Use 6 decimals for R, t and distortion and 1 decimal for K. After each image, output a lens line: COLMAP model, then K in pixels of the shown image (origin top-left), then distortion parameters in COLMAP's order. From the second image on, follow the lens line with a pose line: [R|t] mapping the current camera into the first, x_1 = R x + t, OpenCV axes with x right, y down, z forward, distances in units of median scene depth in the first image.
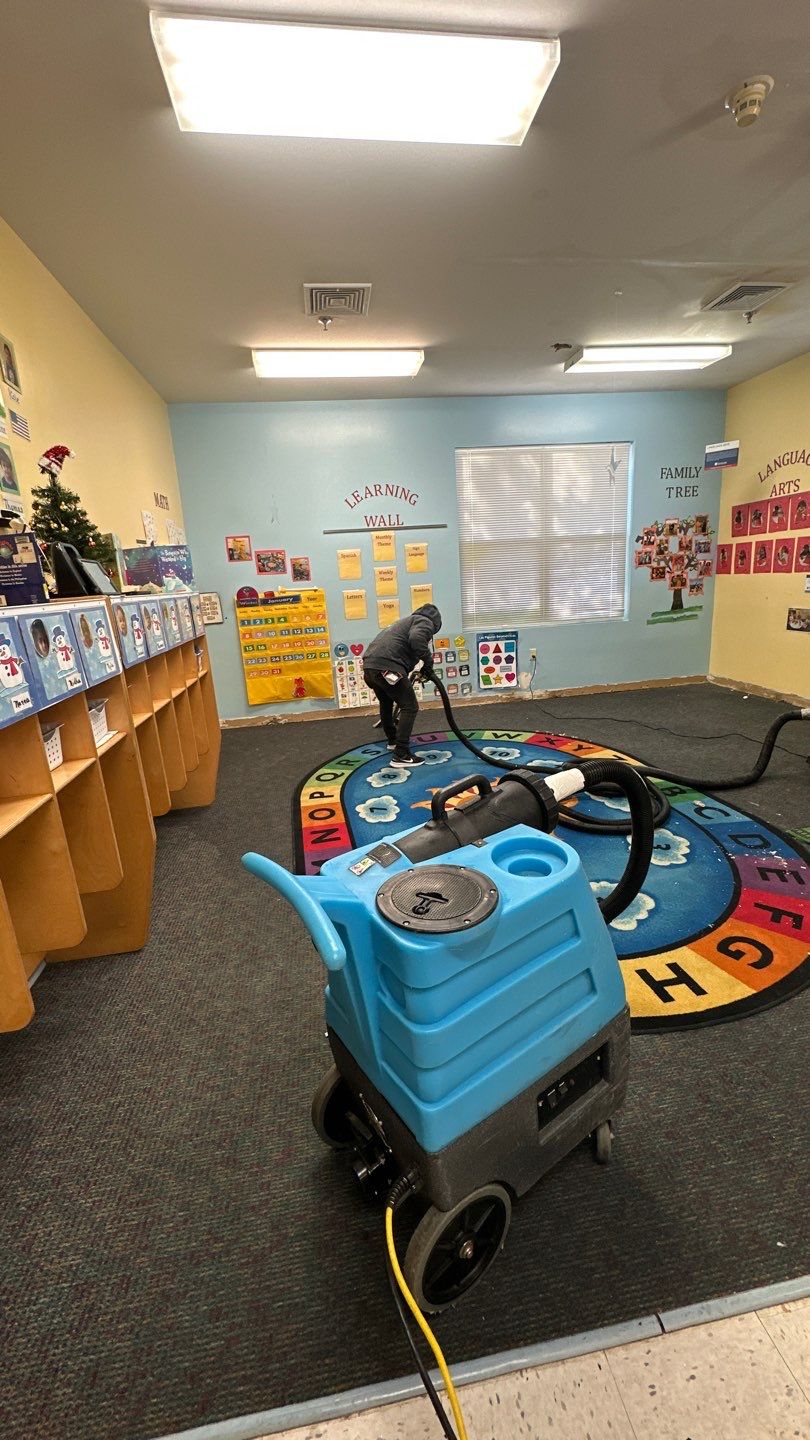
lens RADIAL K [[573.0, 0, 405.0], [0, 573.0, 720.0], [0, 0, 1]] dist [-0.001348, 0.000075]
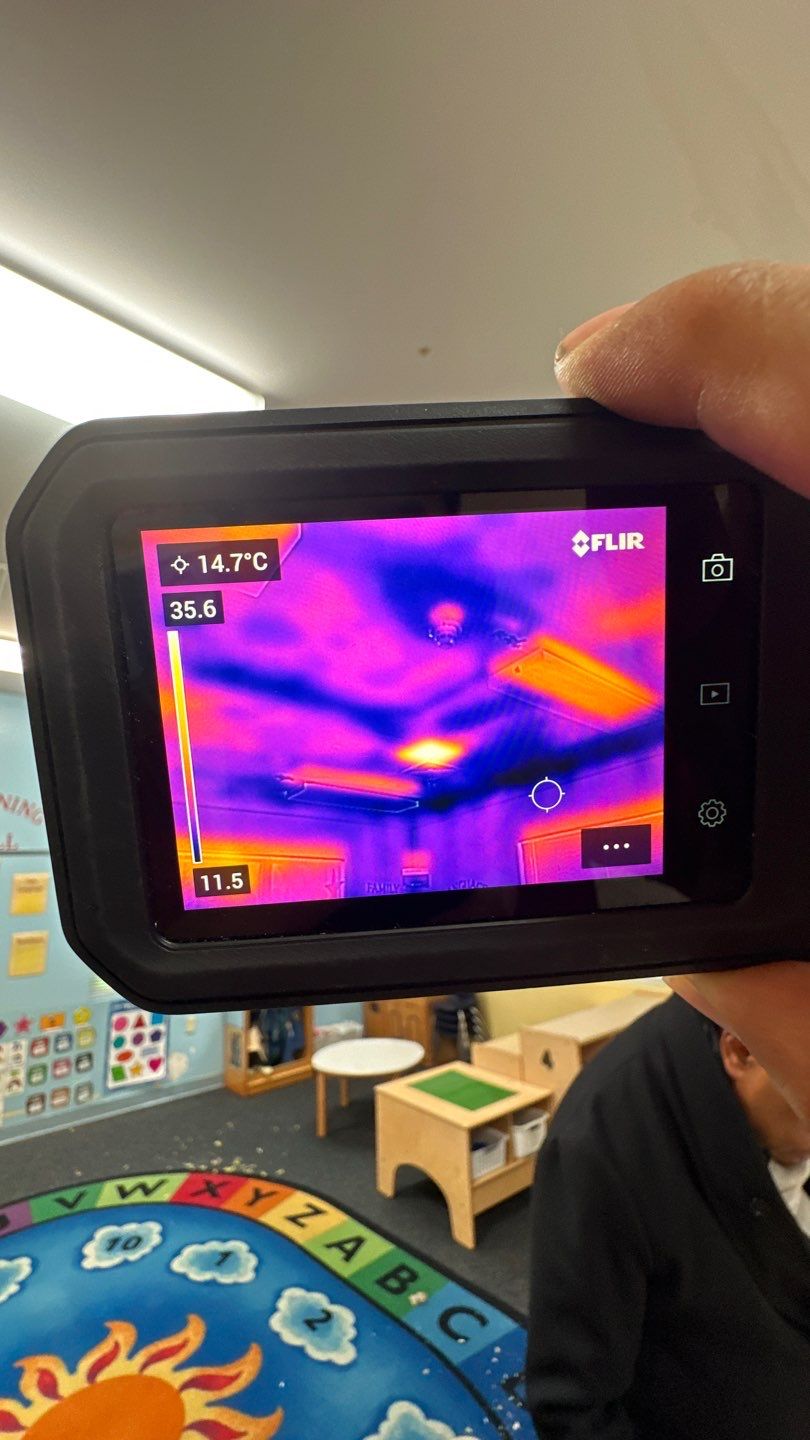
lens RADIAL K [[585.1, 0, 405.0], [0, 585.1, 720.0], [0, 0, 1]] dist [-0.008844, 0.000389]
pose [[0.853187, 0.157234, 0.497343, 0.022308], [0.114656, 0.873631, -0.472888, -0.071433], [-0.508848, 0.460485, 0.727342, 0.125605]]
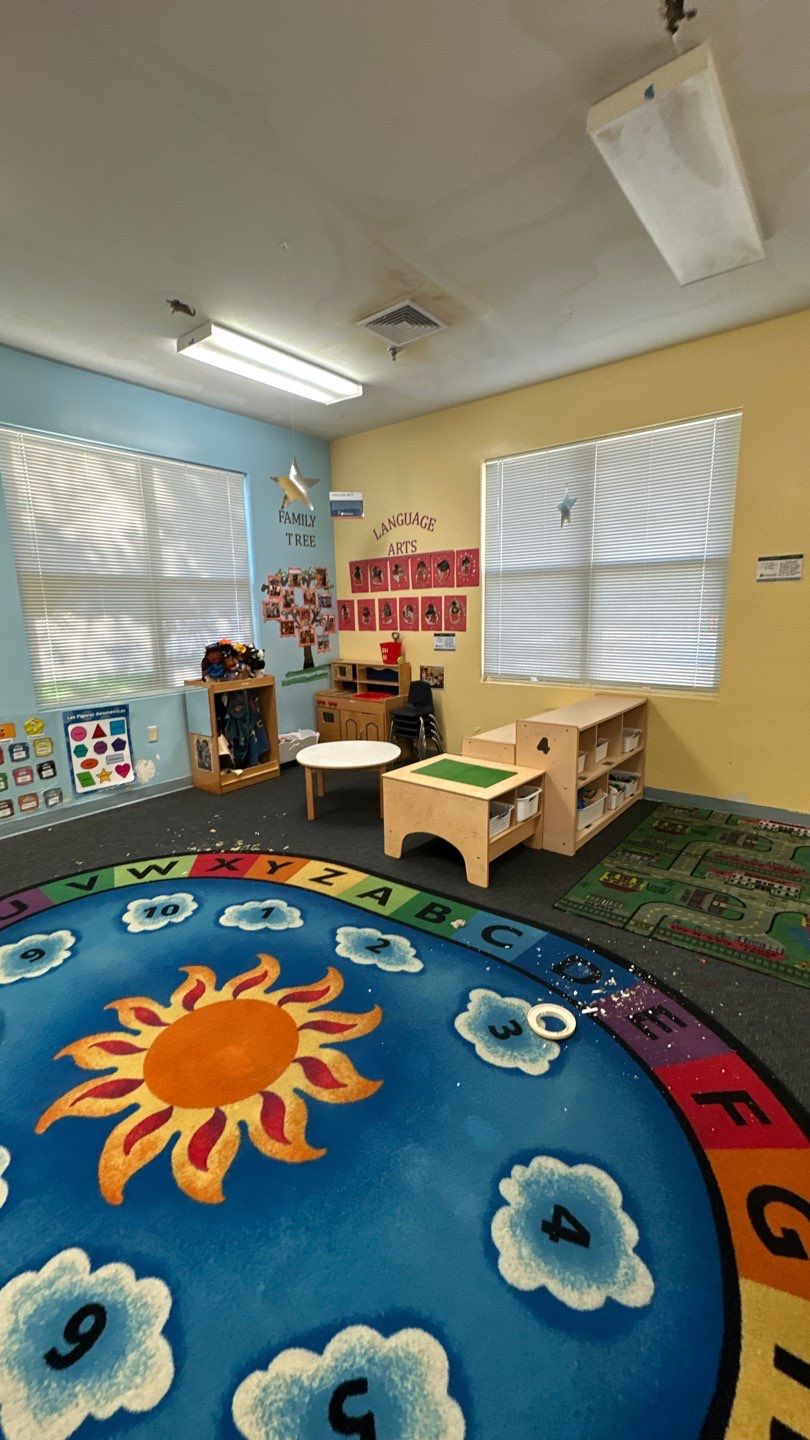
lens RADIAL K [[573.0, 0, 405.0], [0, 573.0, 720.0], [0, 0, 1]] dist [-0.001348, 0.000075]
pose [[0.730757, -0.083489, 0.677513, -0.032644], [0.143321, 0.989136, -0.032694, -0.063905], [-0.667423, 0.120993, 0.734784, 0.258051]]
